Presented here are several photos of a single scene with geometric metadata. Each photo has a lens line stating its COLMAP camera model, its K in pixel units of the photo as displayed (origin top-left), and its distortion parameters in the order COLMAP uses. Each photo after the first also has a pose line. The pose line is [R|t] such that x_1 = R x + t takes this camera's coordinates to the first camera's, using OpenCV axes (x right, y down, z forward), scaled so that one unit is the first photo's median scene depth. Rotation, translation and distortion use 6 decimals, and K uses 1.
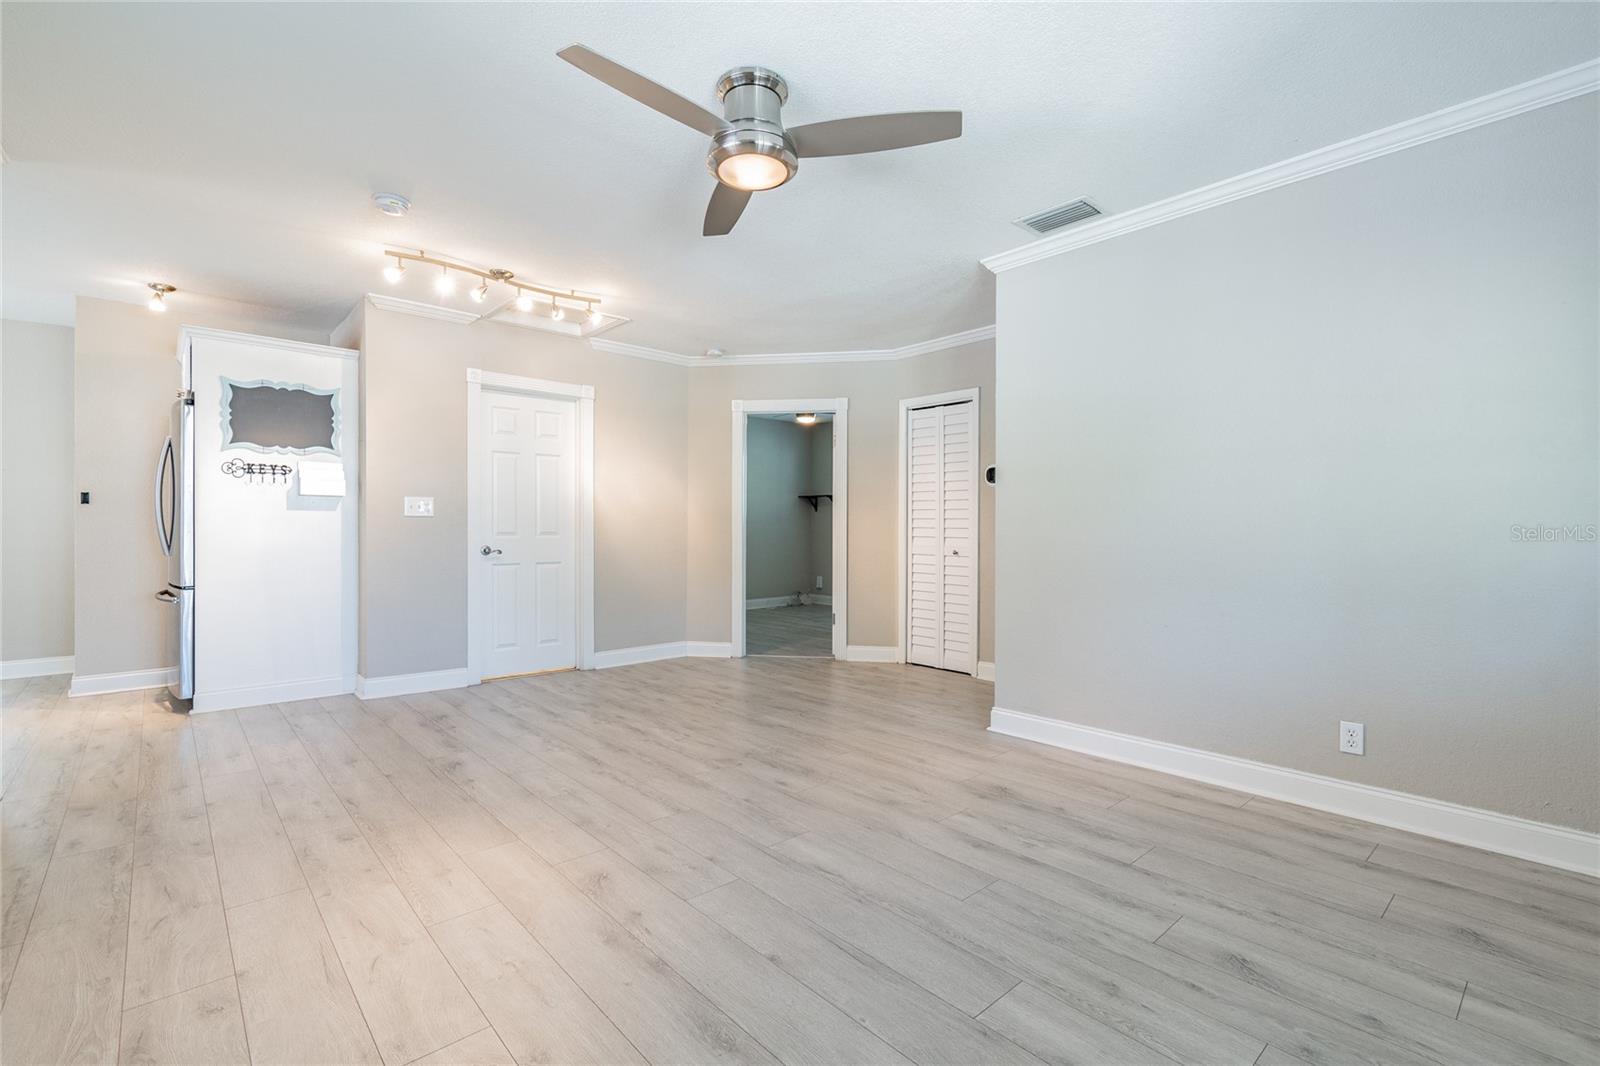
lens RADIAL K [[715.5, 0, 802.8], [0, 715.5, 532.8], [0, 0, 1]] dist [0.001196, -0.000325]
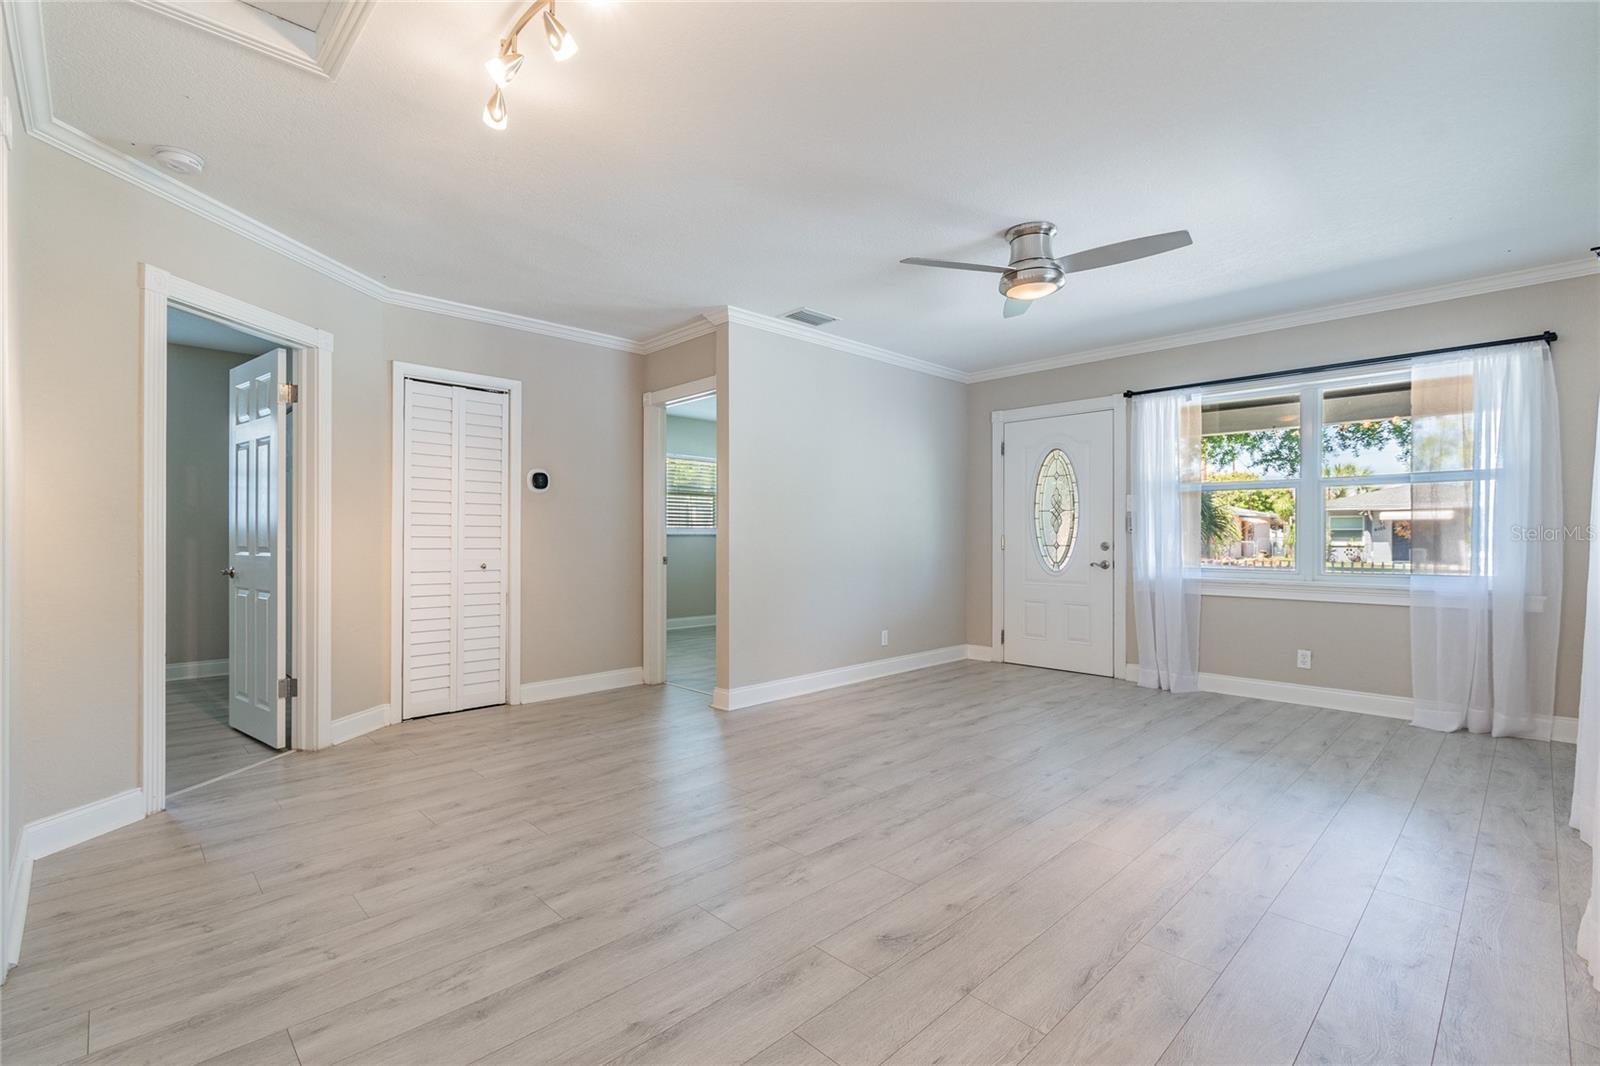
lens RADIAL K [[715.5, 0, 802.8], [0, 715.5, 532.8], [0, 0, 1]] dist [0.001196, -0.000325]
pose [[-0.039312, 0.002973, 0.999223, -1.089907], [0.006867, 0.999973, -0.002706, -0.011555], [-0.999203, 0.006756, -0.039332, 1.108448]]
